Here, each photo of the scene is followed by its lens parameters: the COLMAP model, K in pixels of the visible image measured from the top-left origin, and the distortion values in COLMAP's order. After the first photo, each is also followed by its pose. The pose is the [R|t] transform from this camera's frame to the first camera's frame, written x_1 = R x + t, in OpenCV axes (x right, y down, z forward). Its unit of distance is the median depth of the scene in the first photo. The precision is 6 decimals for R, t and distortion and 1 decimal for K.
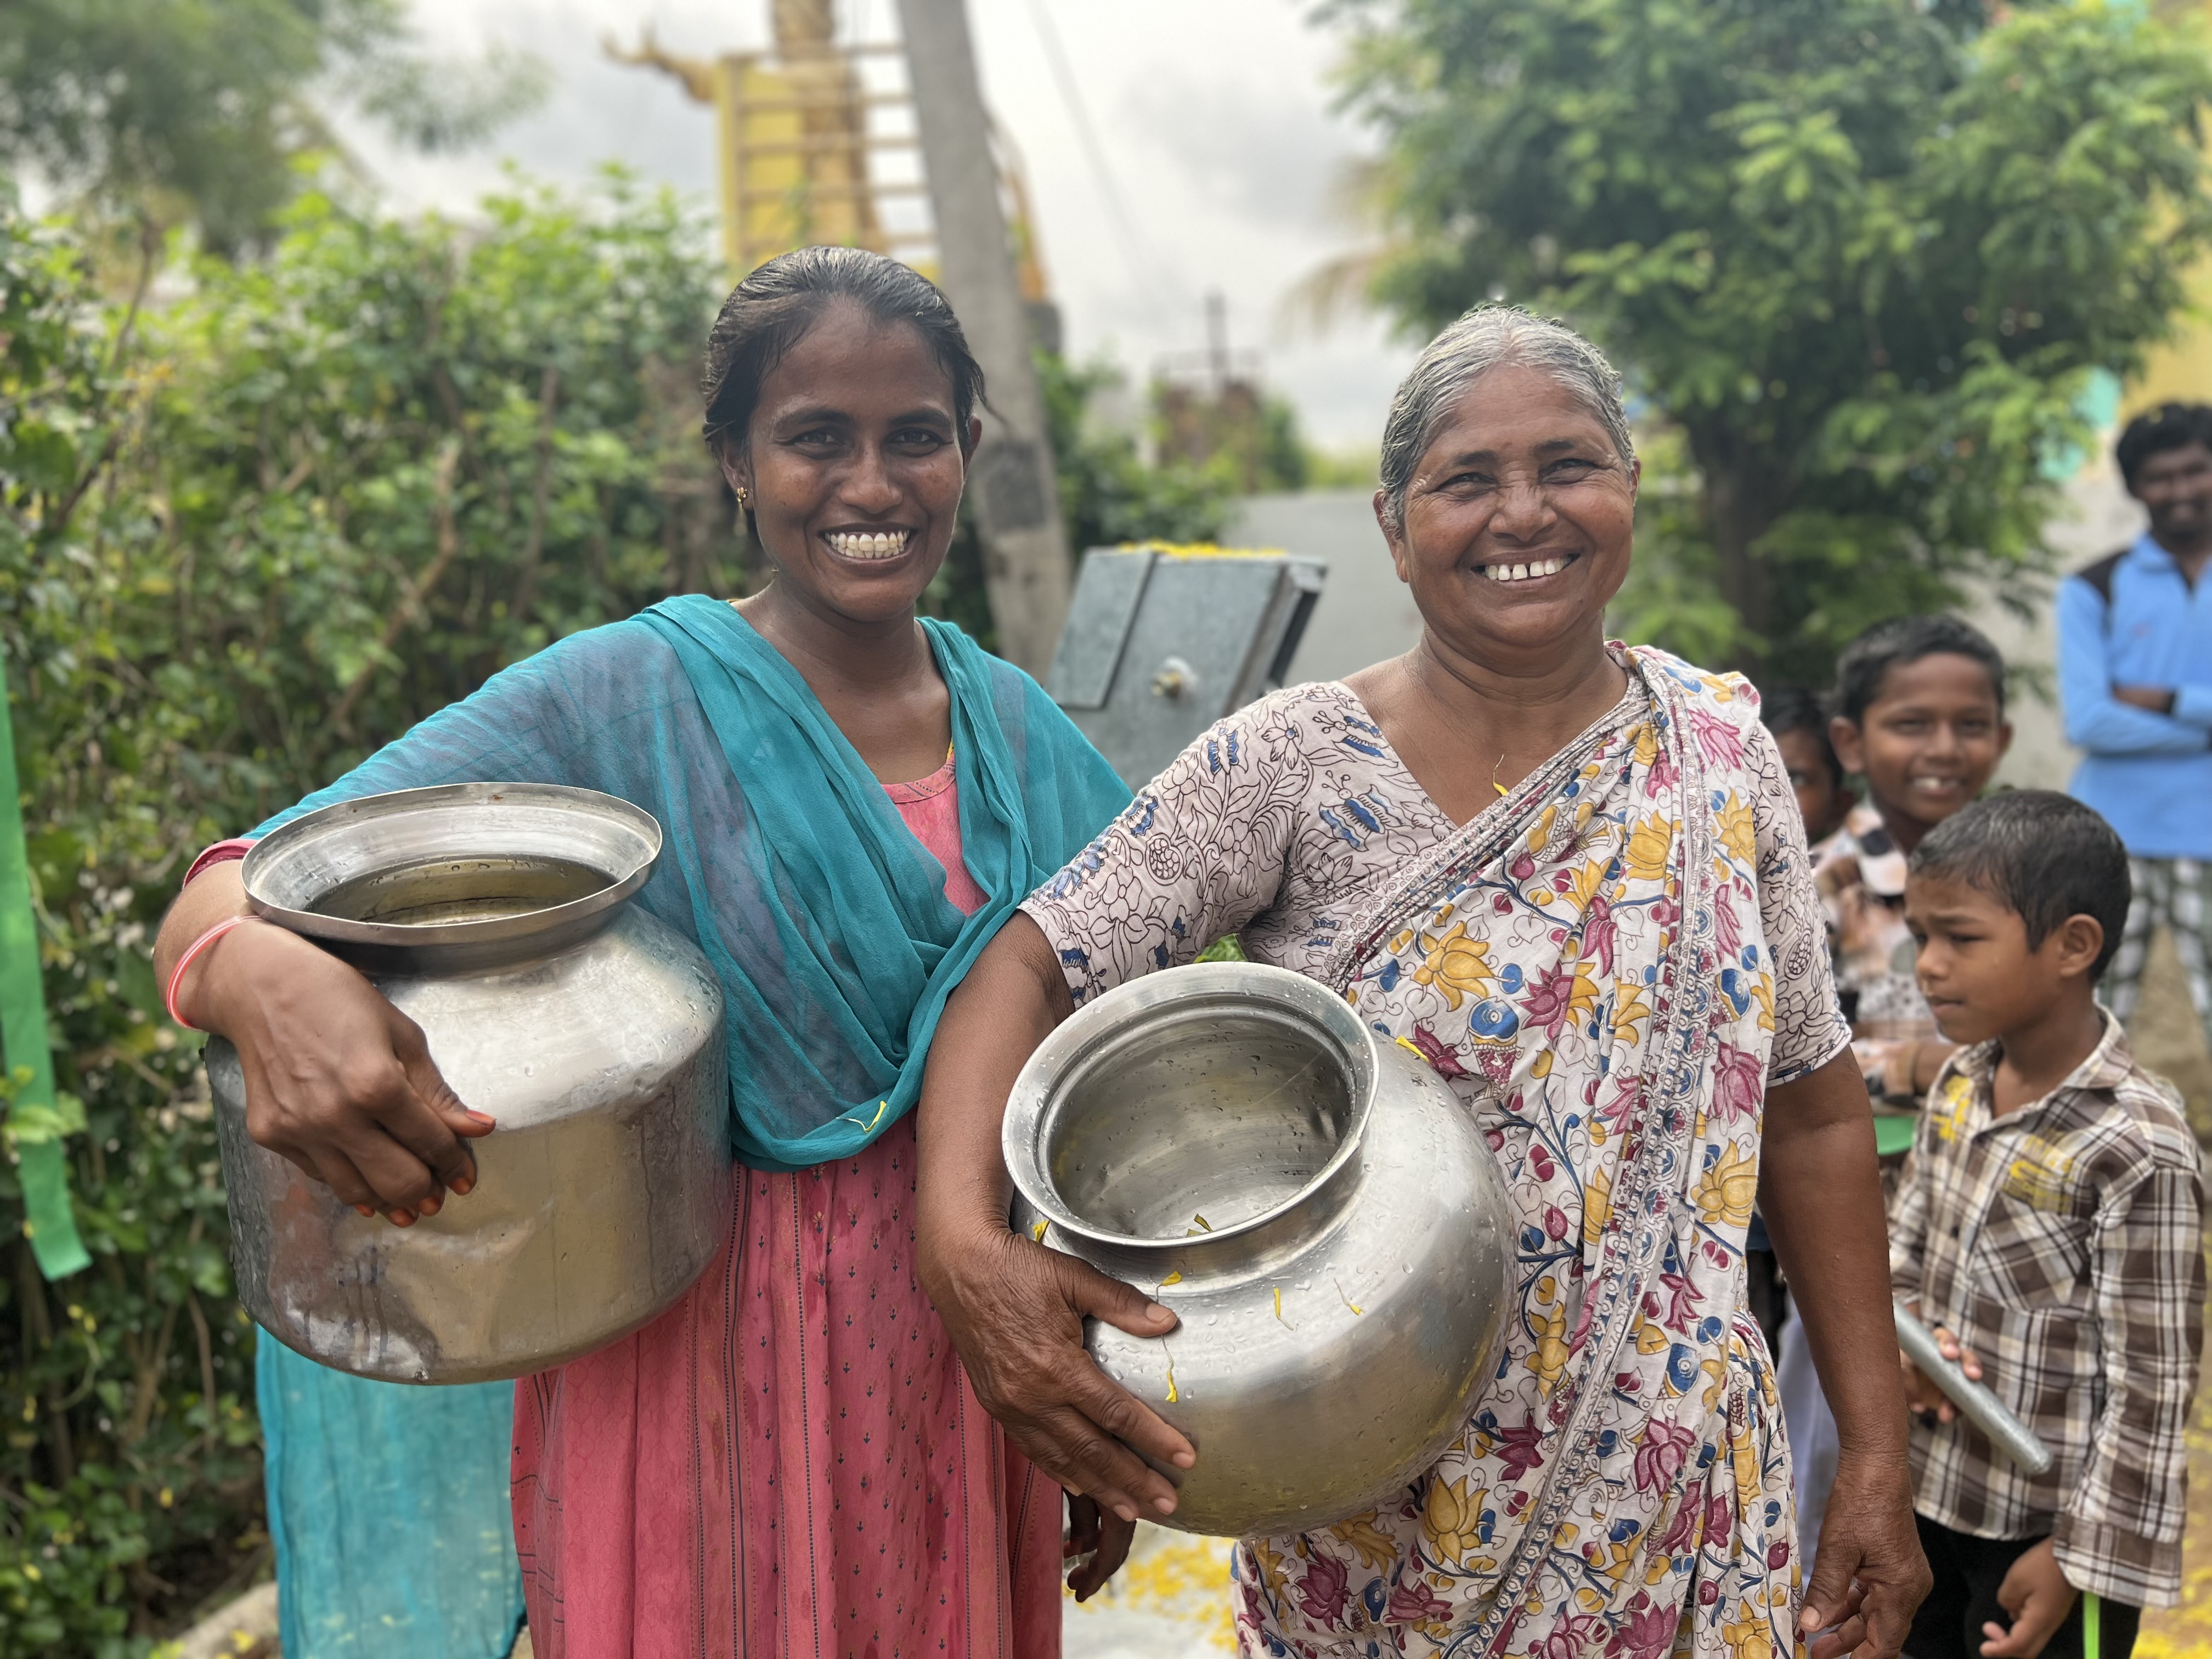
lens RADIAL K [[1656.5, 0, 1107.5], [0, 1656.5, 831.9], [0, 0, 1]] dist [0.020144, -0.041991]
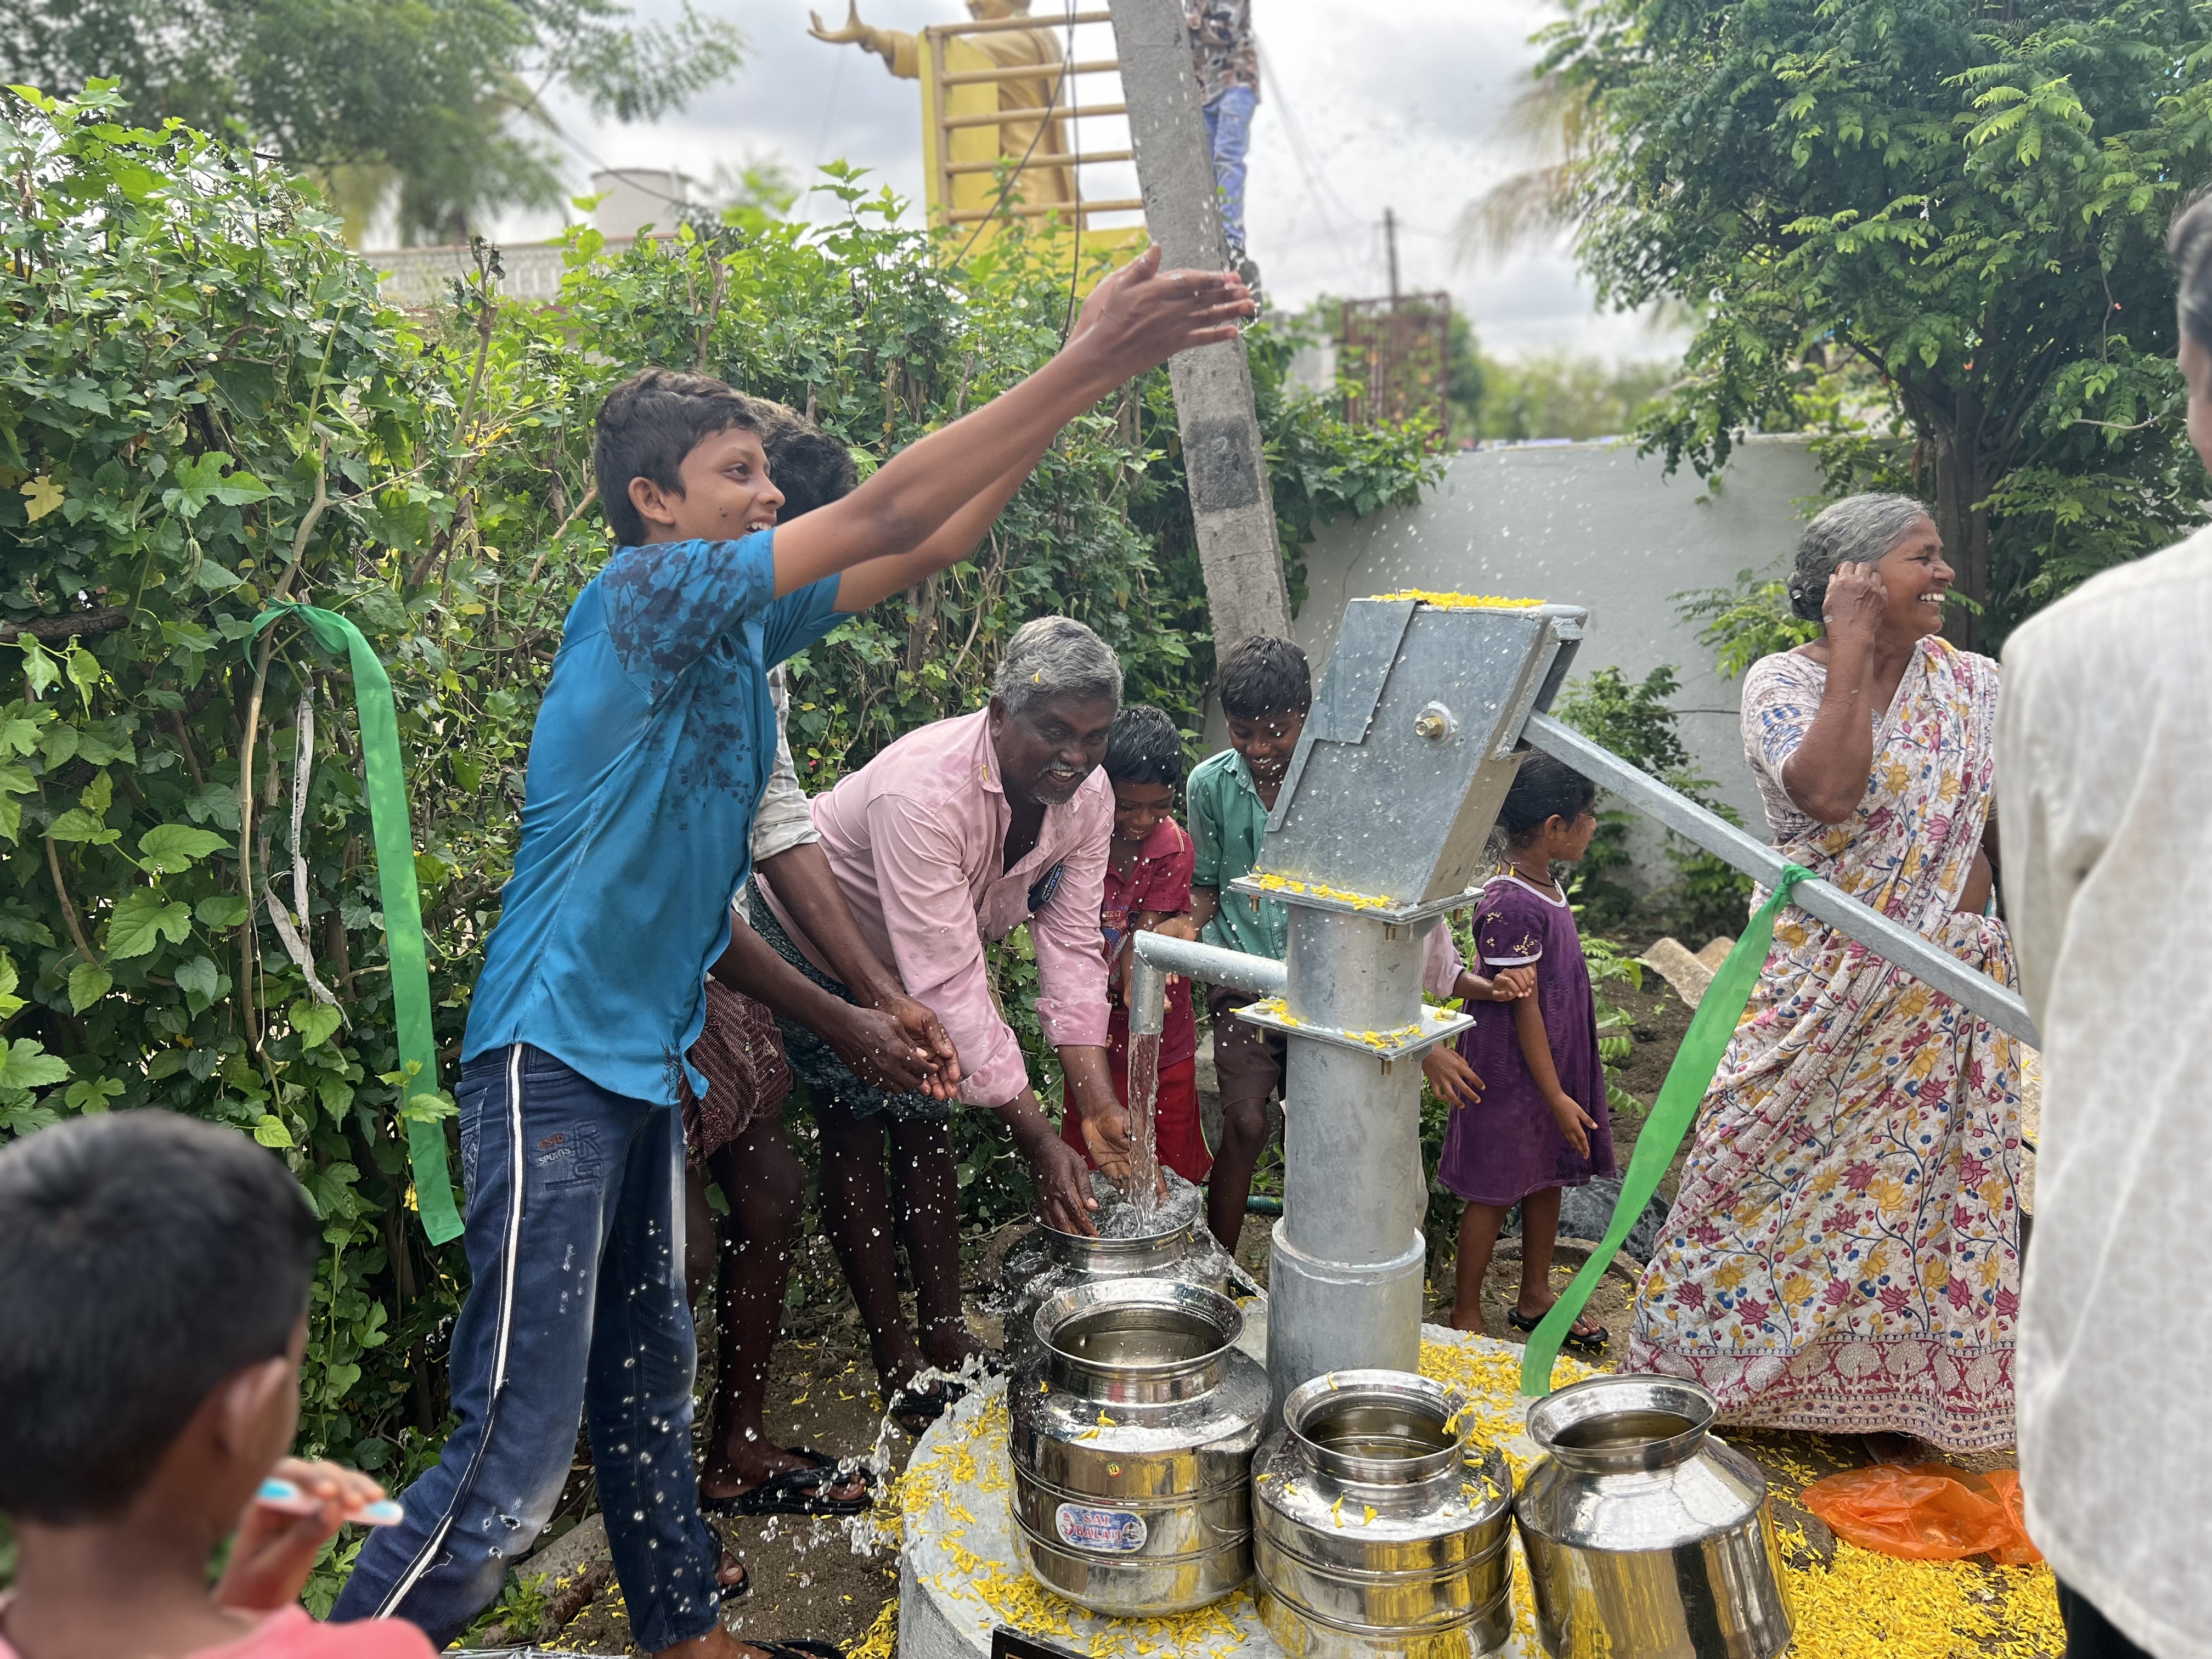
lens RADIAL K [[1656.5, 0, 1116.4], [0, 1656.5, 810.6], [0, 0, 1]] dist [0.020144, -0.041991]
pose [[0.995519, -0.005719, -0.094392, -0.033402], [0.009107, 0.999328, 0.035501, -0.037605], [0.094126, -0.036202, 0.994902, -0.043559]]
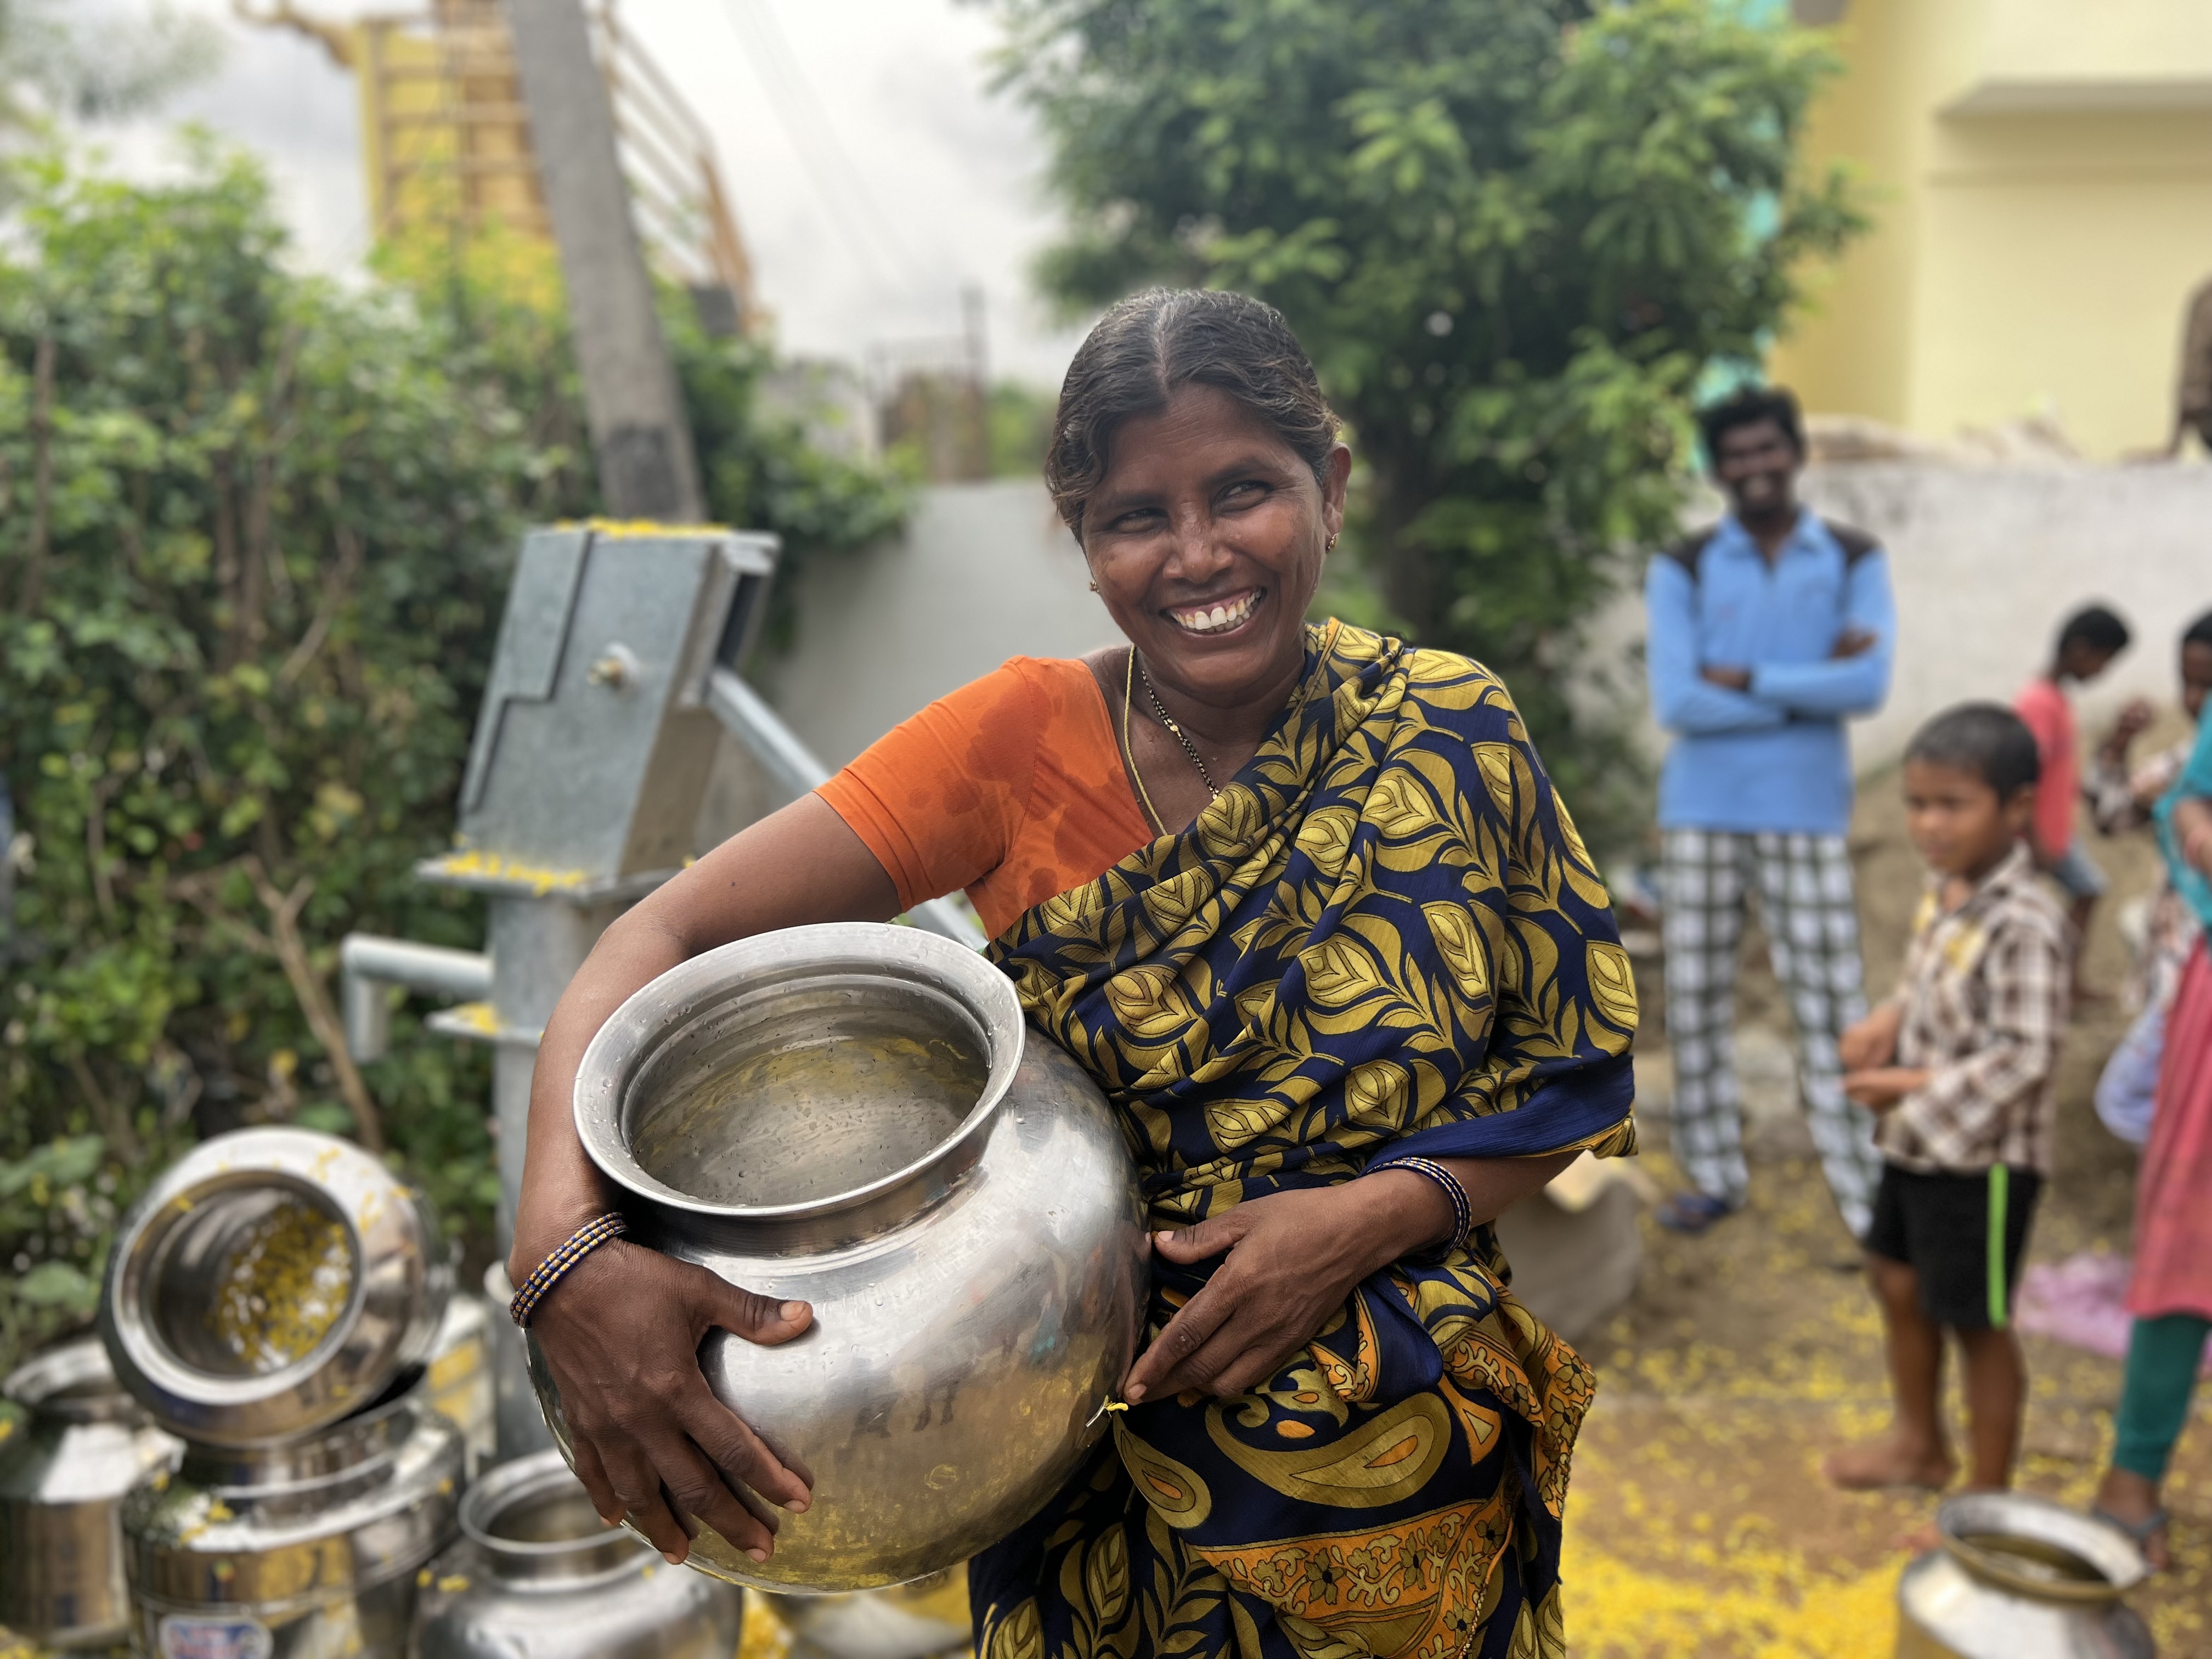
lens RADIAL K [[1656.5, 0, 1121.8], [0, 1656.5, 847.7], [0, 0, 1]] dist [0.020144, -0.041991]
pose [[0.991406, -0.028474, 0.127684, 0.103634], [0.027077, 0.999553, 0.012663, 0.002862], [-0.127988, -0.009097, 0.991734, 0.016540]]
